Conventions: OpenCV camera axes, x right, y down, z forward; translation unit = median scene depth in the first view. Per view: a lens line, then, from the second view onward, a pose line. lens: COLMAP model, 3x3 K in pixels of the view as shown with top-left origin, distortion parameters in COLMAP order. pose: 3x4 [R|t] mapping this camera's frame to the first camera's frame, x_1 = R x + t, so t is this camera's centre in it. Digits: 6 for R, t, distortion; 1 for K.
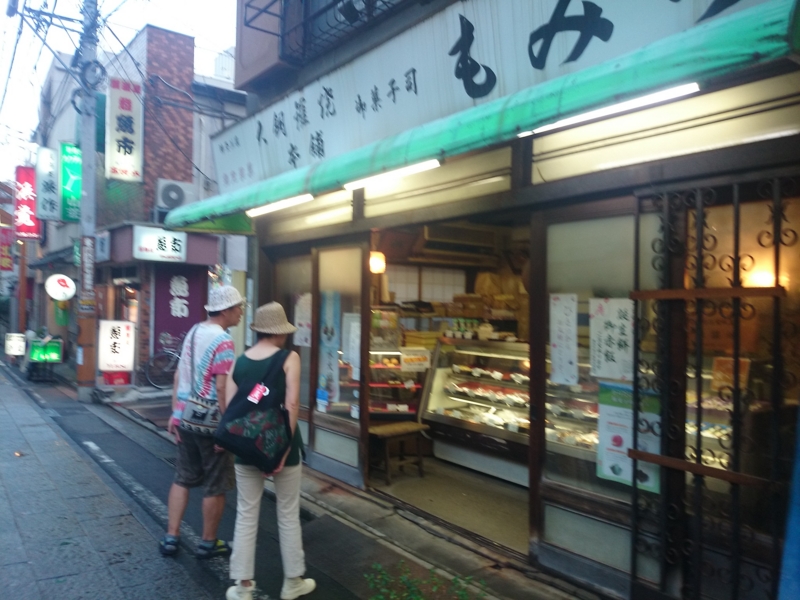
lens RADIAL K [[627.4, 0, 400.0], [0, 627.4, 300.9], [0, 0, 1]] dist [-0.007078, -0.004795]
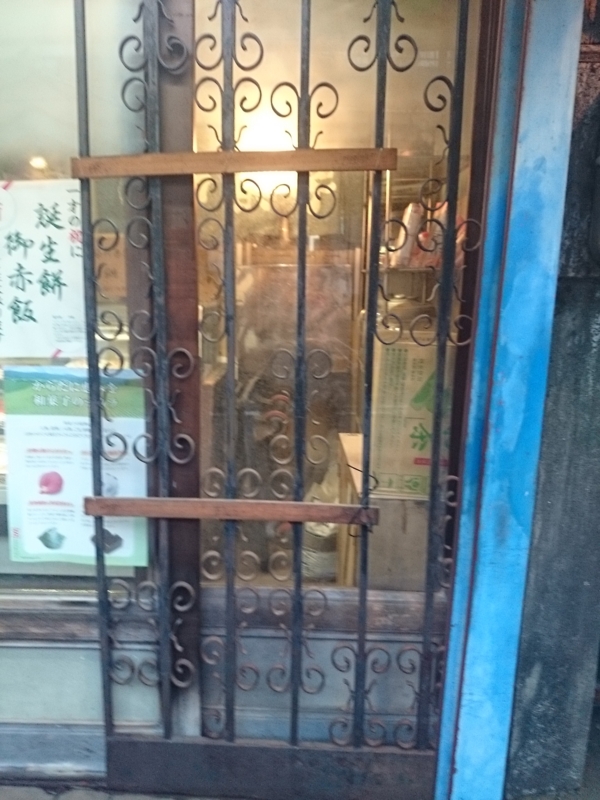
lens RADIAL K [[627.4, 0, 298.5], [0, 627.4, 403.4], [0, 0, 1]] dist [-0.007078, -0.004795]
pose [[0.636081, -0.129532, 0.760672, 0.109512], [-0.009151, 0.984474, 0.175294, 0.077356], [-0.771568, -0.118462, 0.625020, 0.576695]]
